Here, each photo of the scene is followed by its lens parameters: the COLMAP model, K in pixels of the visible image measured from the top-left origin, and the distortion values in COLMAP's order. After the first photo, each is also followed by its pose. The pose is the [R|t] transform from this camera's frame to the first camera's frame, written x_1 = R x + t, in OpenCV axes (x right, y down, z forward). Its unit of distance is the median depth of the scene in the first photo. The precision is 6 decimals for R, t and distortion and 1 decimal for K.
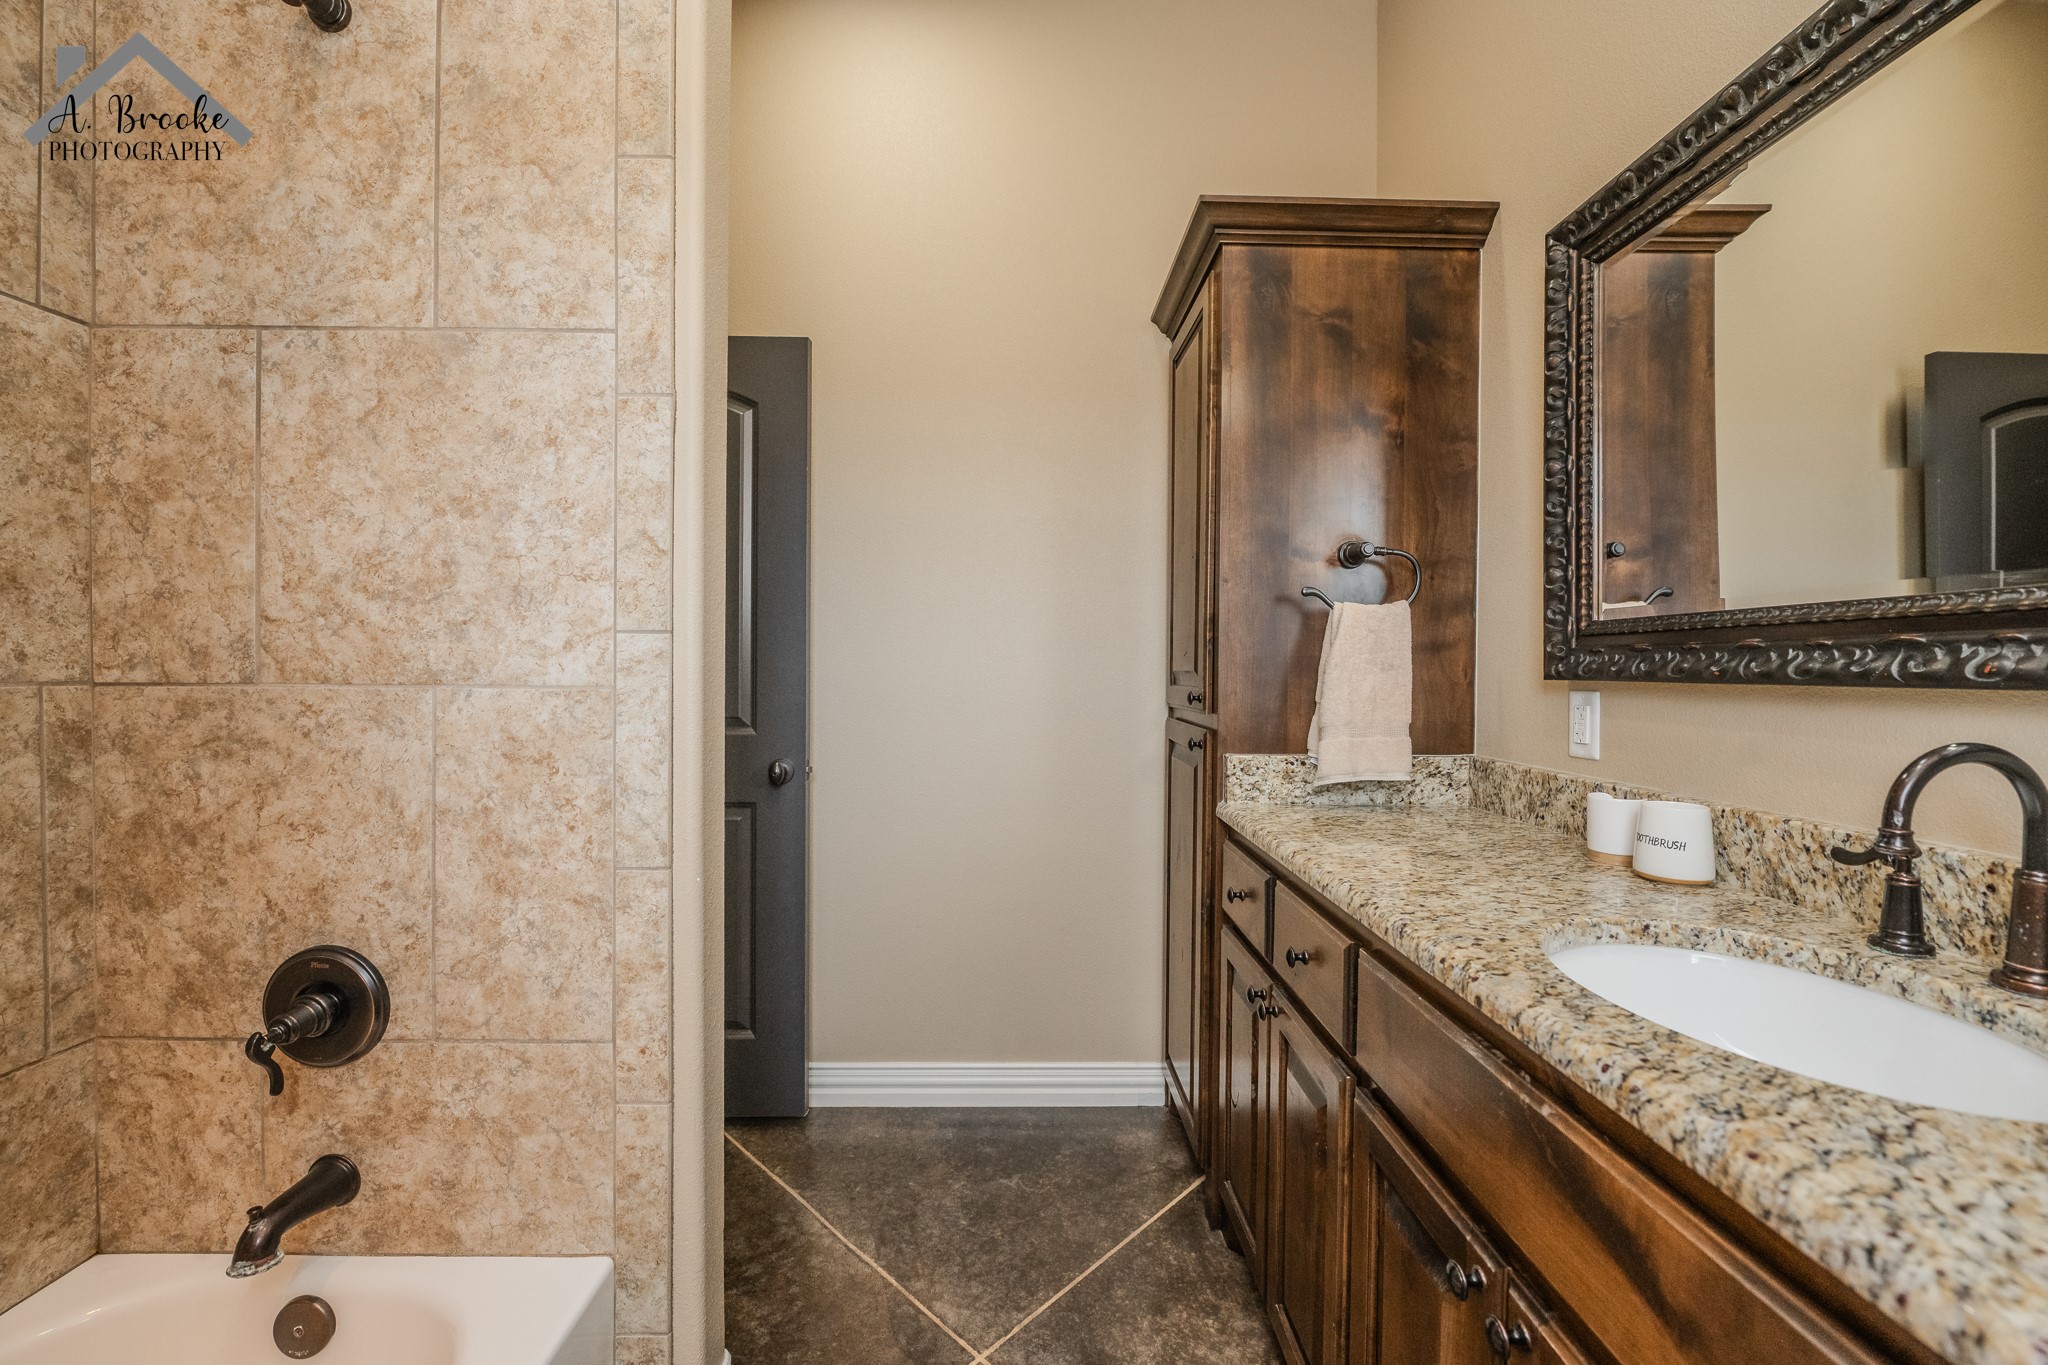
lens RADIAL K [[822.3, 0, 1012.8], [0, 822.3, 680.6], [0, 0, 1]] dist [-0.006867, -0.000918]
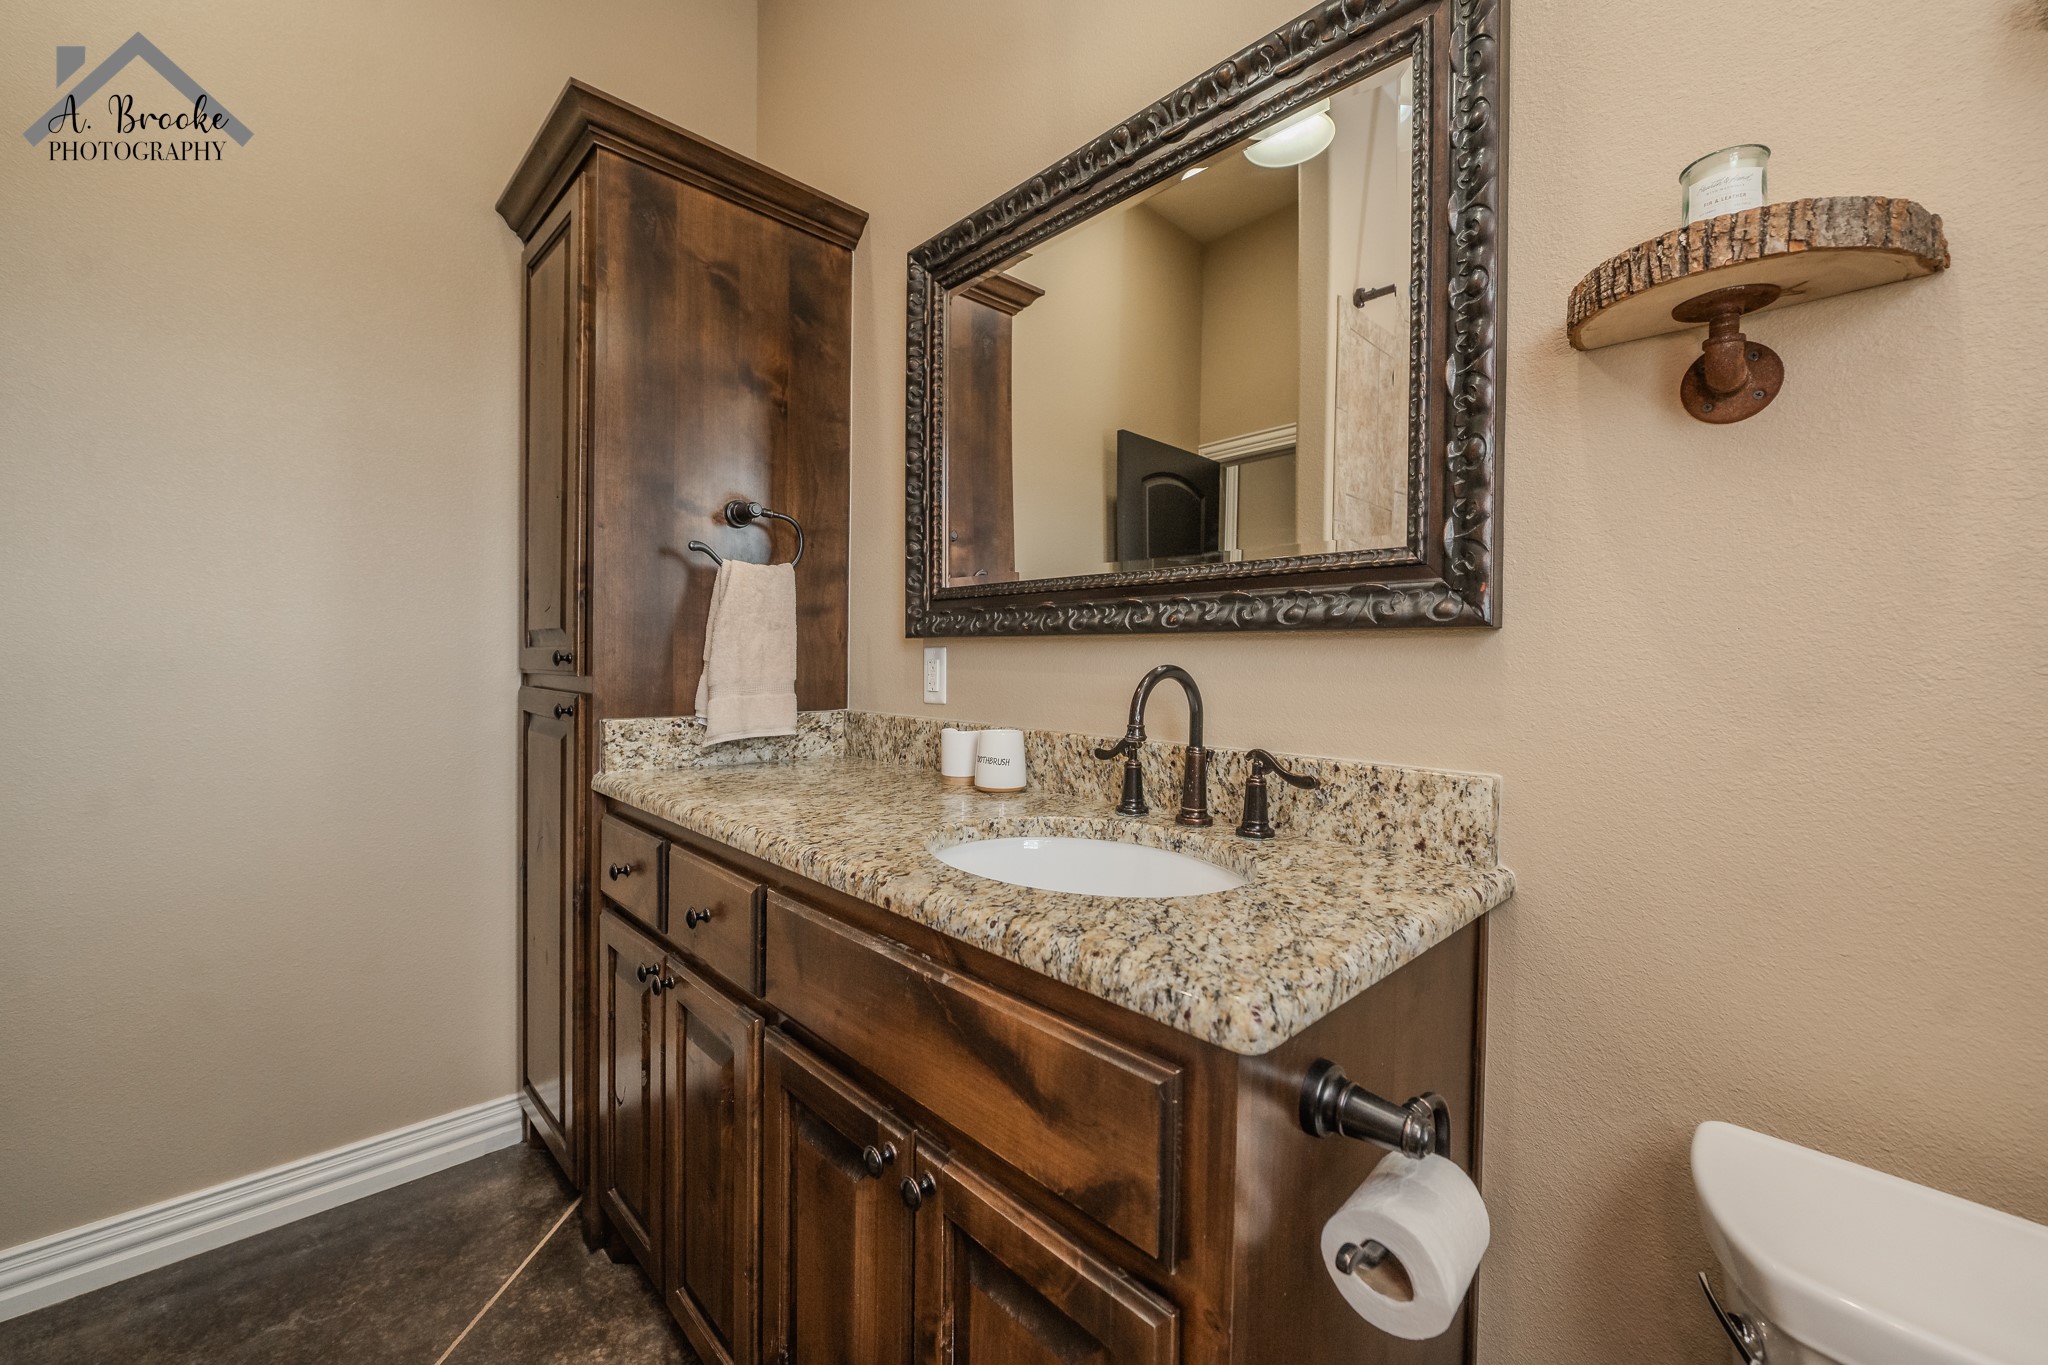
lens RADIAL K [[822.3, 0, 1033.6], [0, 822.3, 675.1], [0, 0, 1]] dist [-0.006867, -0.000918]
pose [[0.720728, -0.006730, 0.693186, -0.028255], [-0.000663, 0.999946, 0.010397, 0.040350], [-0.693218, -0.007953, 0.720684, 0.039141]]
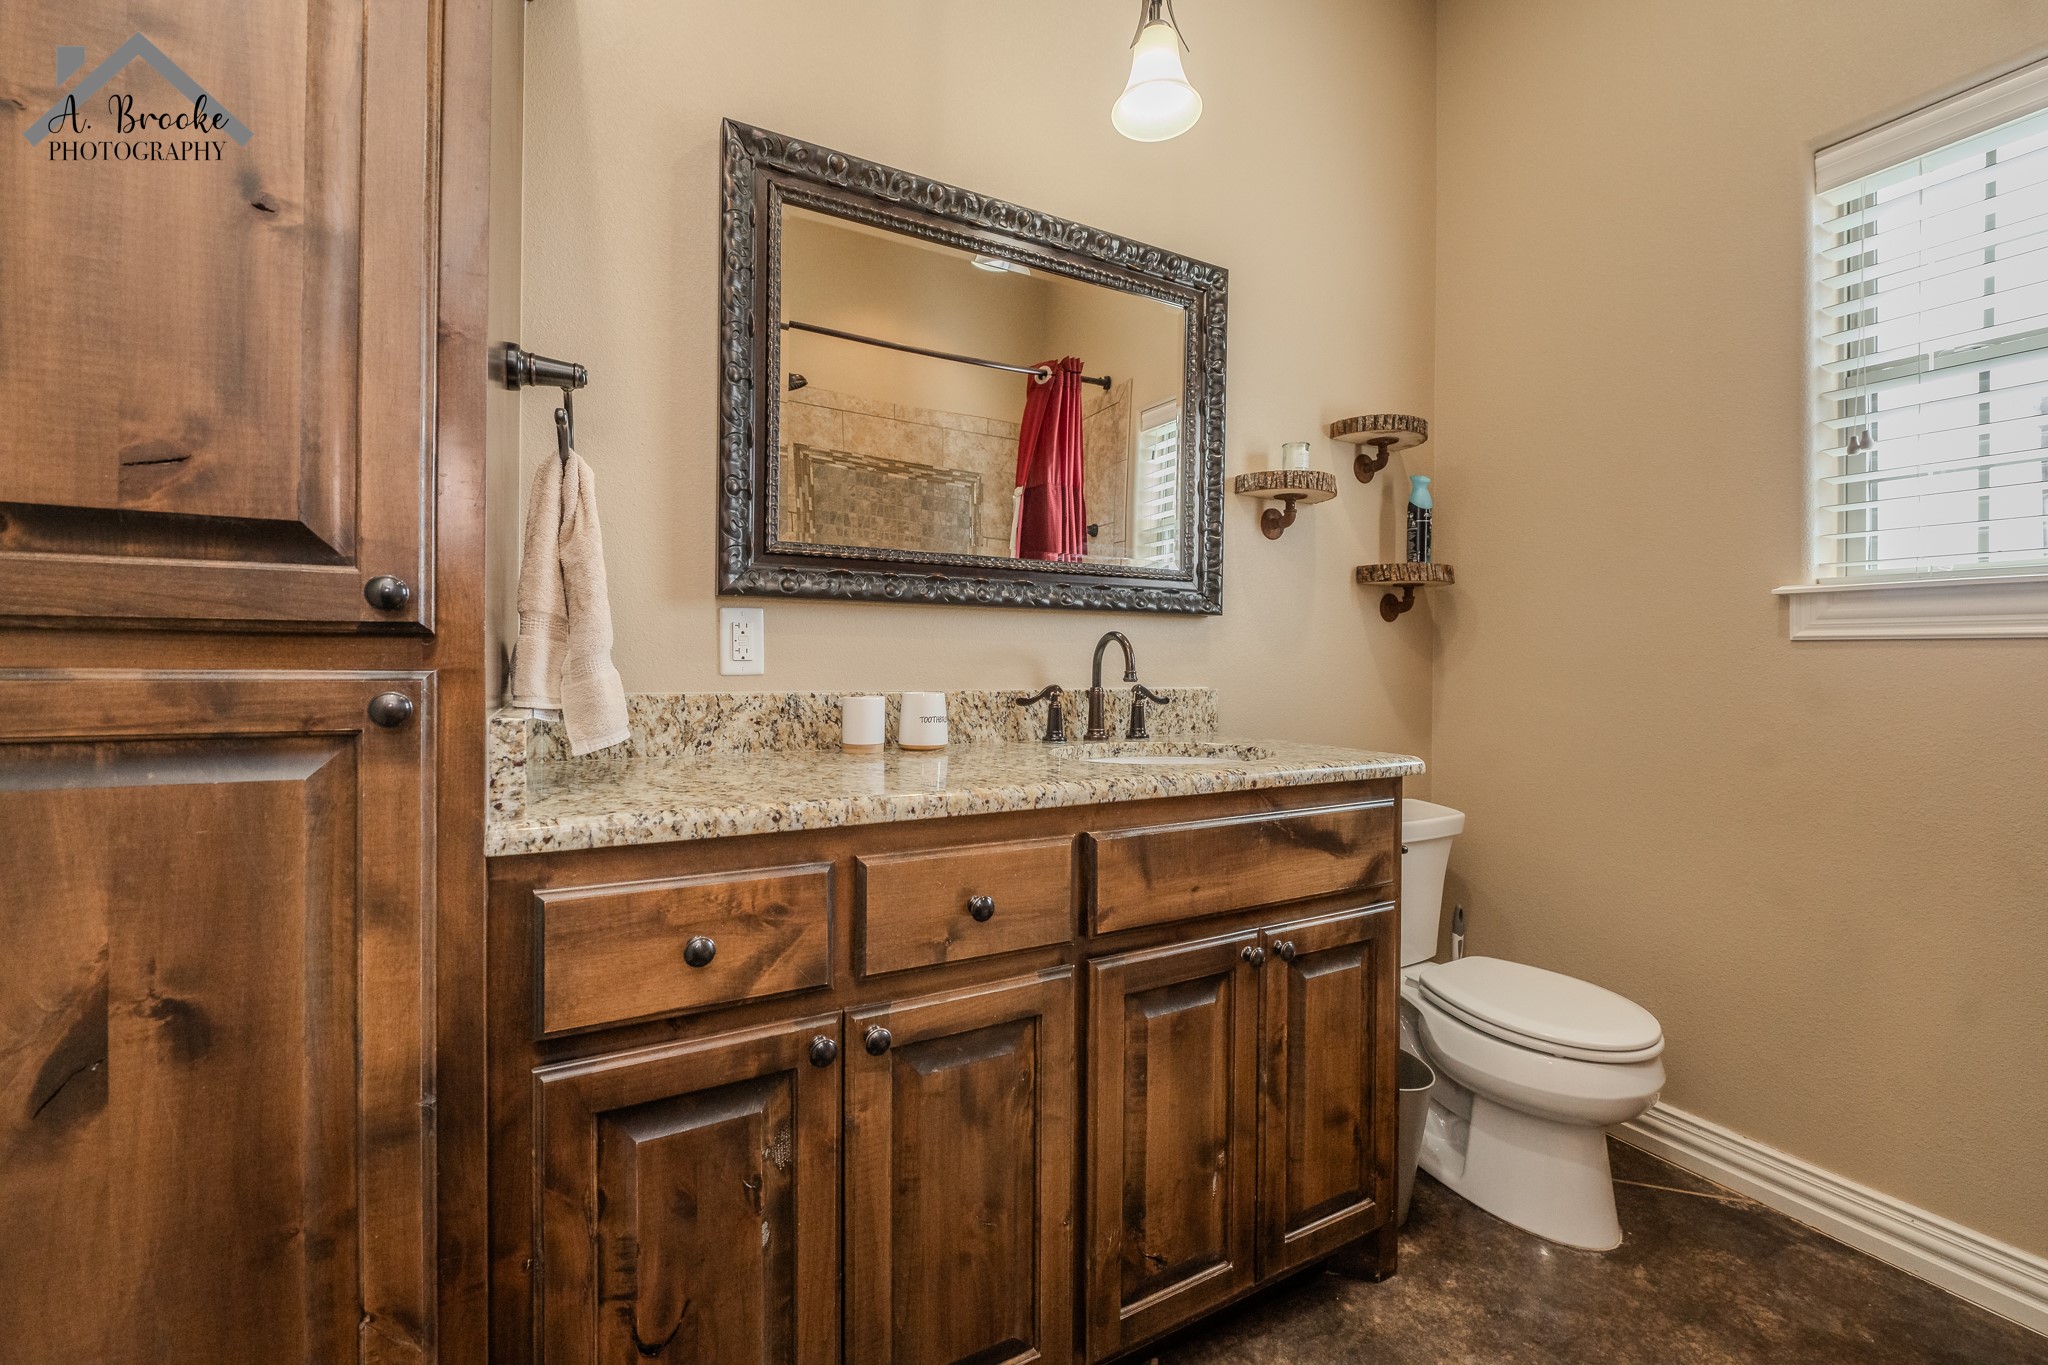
lens RADIAL K [[822.3, 0, 1030.6], [0, 822.3, 669.5], [0, 0, 1]] dist [-0.006867, -0.000918]
pose [[-0.484990, -0.020816, 0.874272, -0.356907], [0.000757, 0.999706, 0.024223, 0.063806], [-0.874519, 0.012410, -0.484832, 1.182687]]
